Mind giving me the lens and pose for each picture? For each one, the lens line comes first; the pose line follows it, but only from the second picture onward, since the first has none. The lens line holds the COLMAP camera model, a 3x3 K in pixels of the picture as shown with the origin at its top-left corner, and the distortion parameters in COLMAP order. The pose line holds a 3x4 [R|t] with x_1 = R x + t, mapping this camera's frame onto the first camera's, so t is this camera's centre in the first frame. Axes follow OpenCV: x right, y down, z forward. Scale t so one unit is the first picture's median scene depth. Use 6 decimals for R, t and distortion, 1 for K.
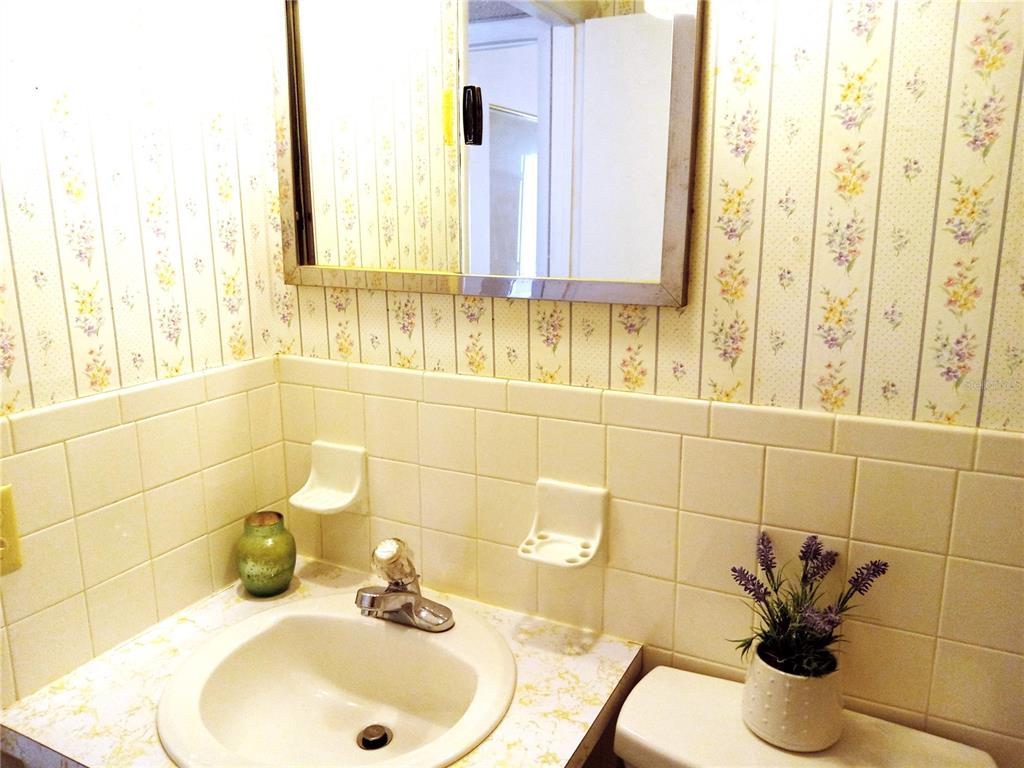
lens RADIAL K [[743.8, 0, 512.3], [0, 743.8, 376.7], [0, 0, 1]] dist [-0.004368, -0.046416]
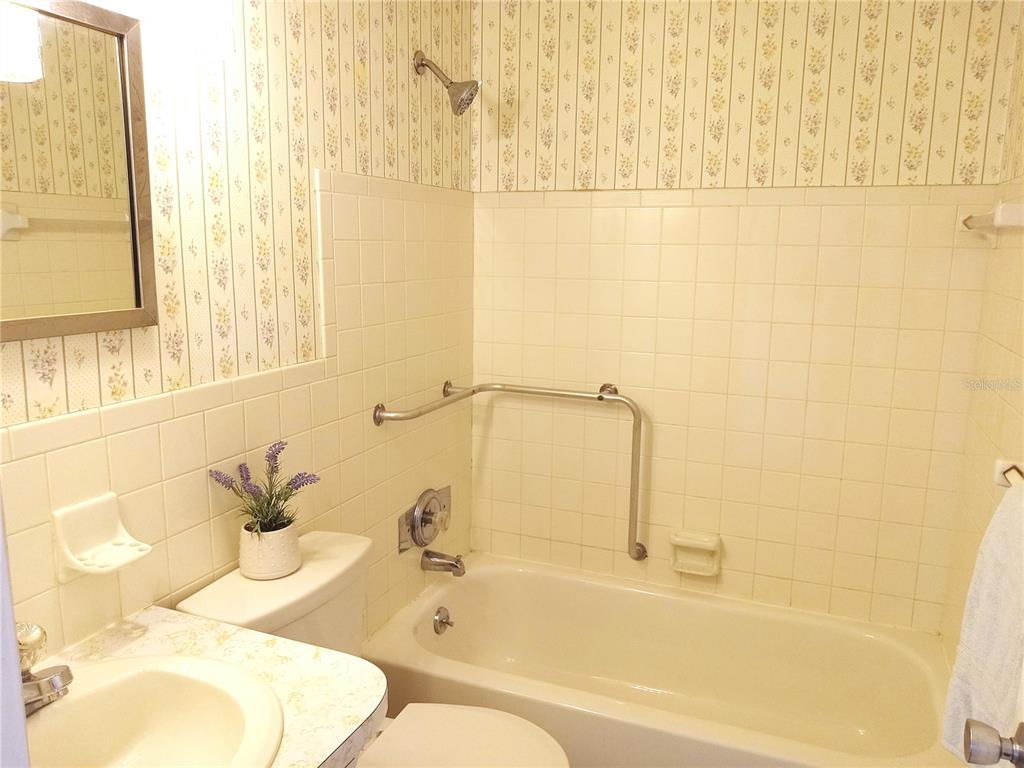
lens RADIAL K [[743.8, 0, 507.8], [0, 743.8, 384.7], [0, 0, 1]] dist [-0.004368, -0.046416]
pose [[-0.082442, -0.179017, 0.980386, -1.083297], [0.191040, 0.962652, 0.191844, -0.118797], [-0.978114, 0.203109, -0.045164, 0.439548]]
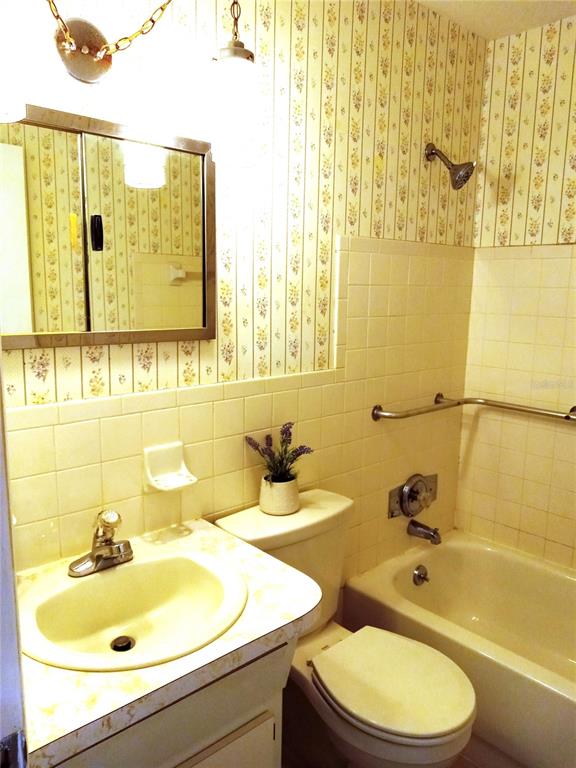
lens RADIAL K [[557.9, 0, 285.3], [0, 557.9, 385.7], [0, 0, 1]] dist [-0.004368, -0.046416]
pose [[0.359329, -0.151763, 0.920788, -1.095131], [0.176753, 0.979896, 0.092529, -0.070919], [-0.916319, 0.129504, 0.378930, 0.230996]]
